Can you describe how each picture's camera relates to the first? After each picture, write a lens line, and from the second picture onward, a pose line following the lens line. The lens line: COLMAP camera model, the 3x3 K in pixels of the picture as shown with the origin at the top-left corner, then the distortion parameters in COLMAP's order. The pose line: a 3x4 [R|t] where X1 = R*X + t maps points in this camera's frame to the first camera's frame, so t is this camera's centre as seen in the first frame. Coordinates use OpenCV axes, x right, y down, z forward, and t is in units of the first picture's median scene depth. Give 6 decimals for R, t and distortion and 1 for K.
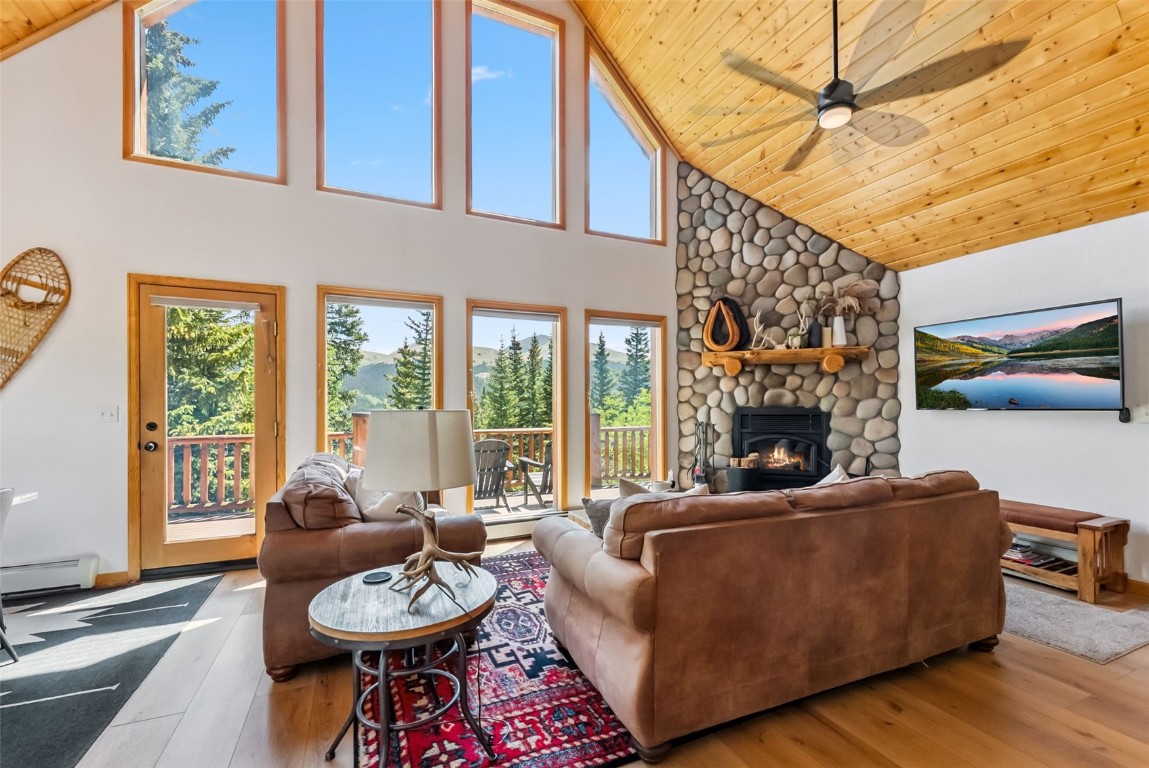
lens RADIAL K [[478.1, 0, 571.6], [0, 478.1, 391.1], [0, 0, 1]] dist [-0.000474, -0.000452]
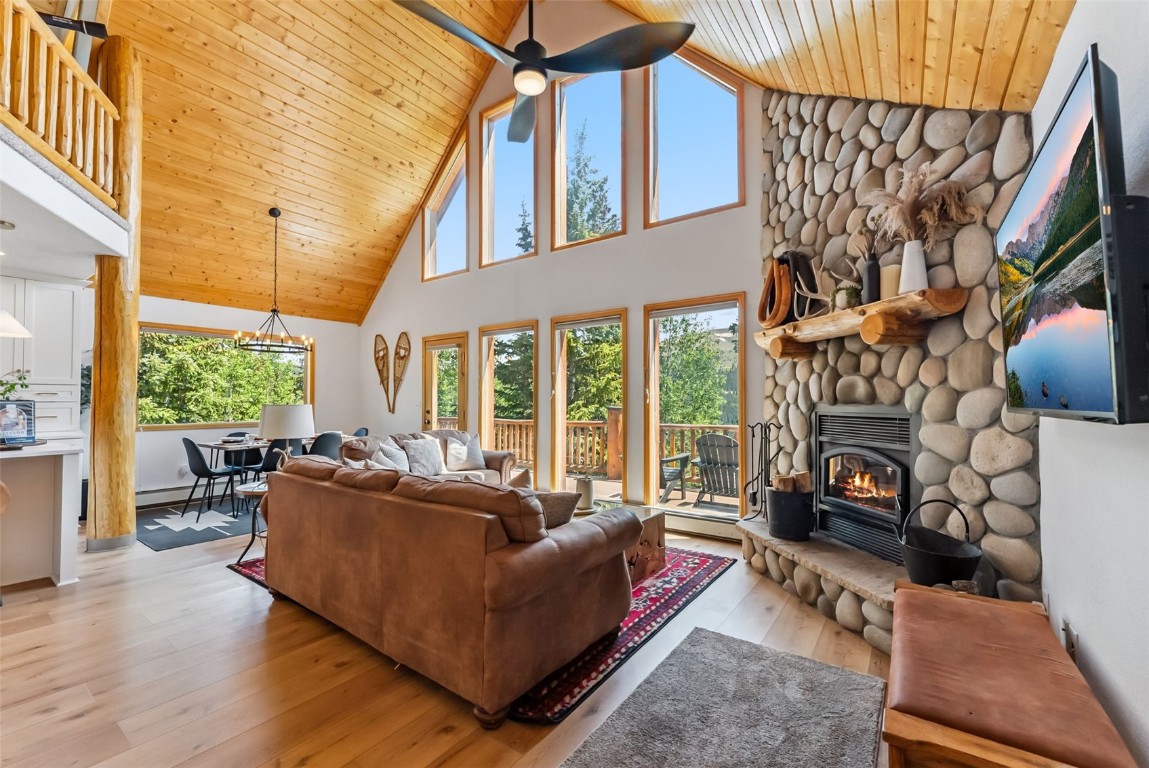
lens RADIAL K [[473.7, 0, 571.7], [0, 473.7, 376.1], [0, 0, 1]] dist [-0.000588, -0.000209]
pose [[0.501983, -0.043175, -0.863799, 0.792114], [0.026398, 0.999053, -0.034595, 0.008042], [0.864474, -0.005436, 0.502648, 0.365457]]
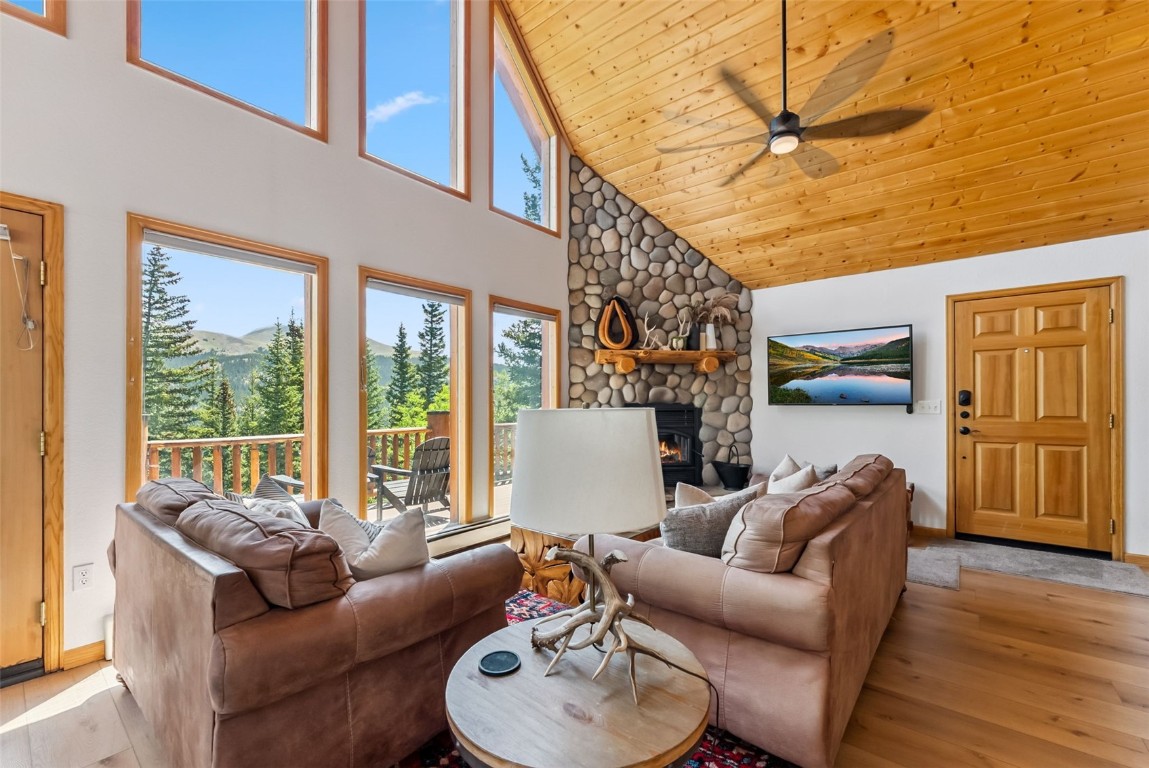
lens RADIAL K [[472.6, 0, 575.0], [0, 472.6, 389.8], [0, 0, 1]] dist [0.000266, -0.000806]
pose [[0.890773, 0.009890, 0.454340, -0.226257], [-0.011254, 0.999937, 0.000297, 0.004306], [-0.454309, -0.005378, 0.890828, 0.138117]]
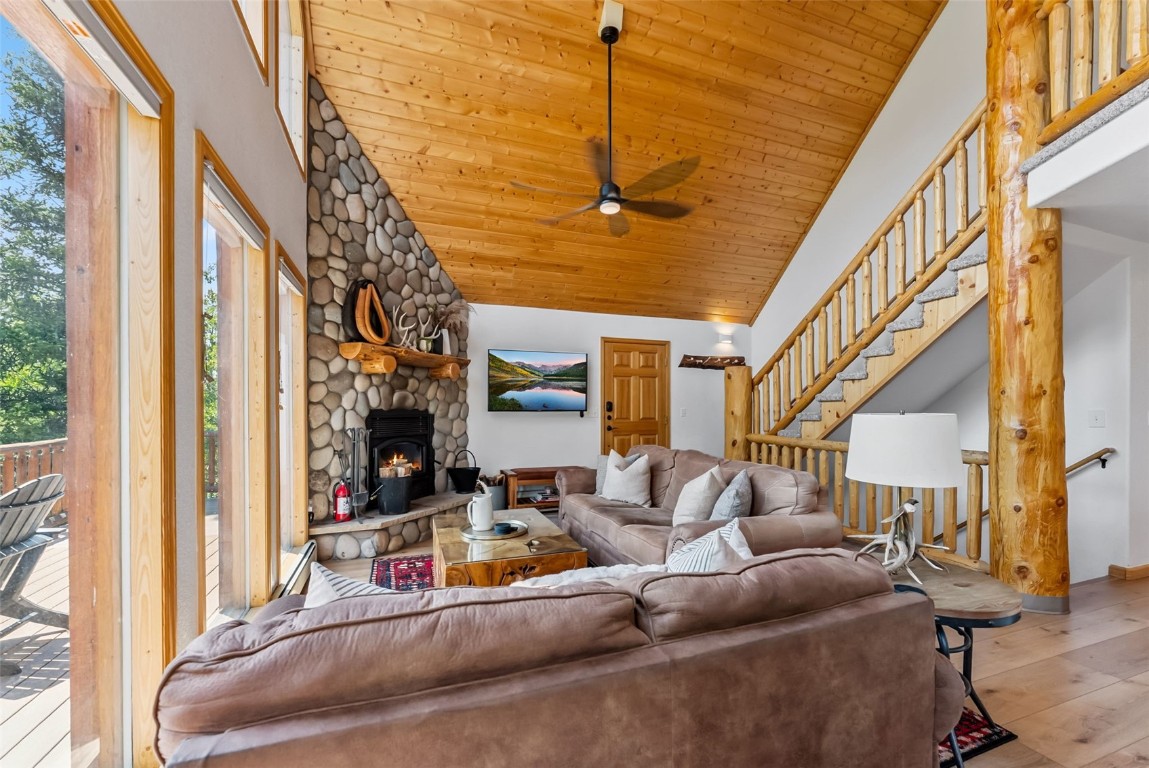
lens RADIAL K [[478.9, 0, 588.4], [0, 478.9, 413.2], [0, 0, 1]] dist [-0.020256, -0.000184]
pose [[0.040000, -0.004362, 0.999190, -0.526466], [-0.028639, 0.999575, 0.005510, 0.024487], [-0.998789, -0.028836, 0.039858, 0.586017]]
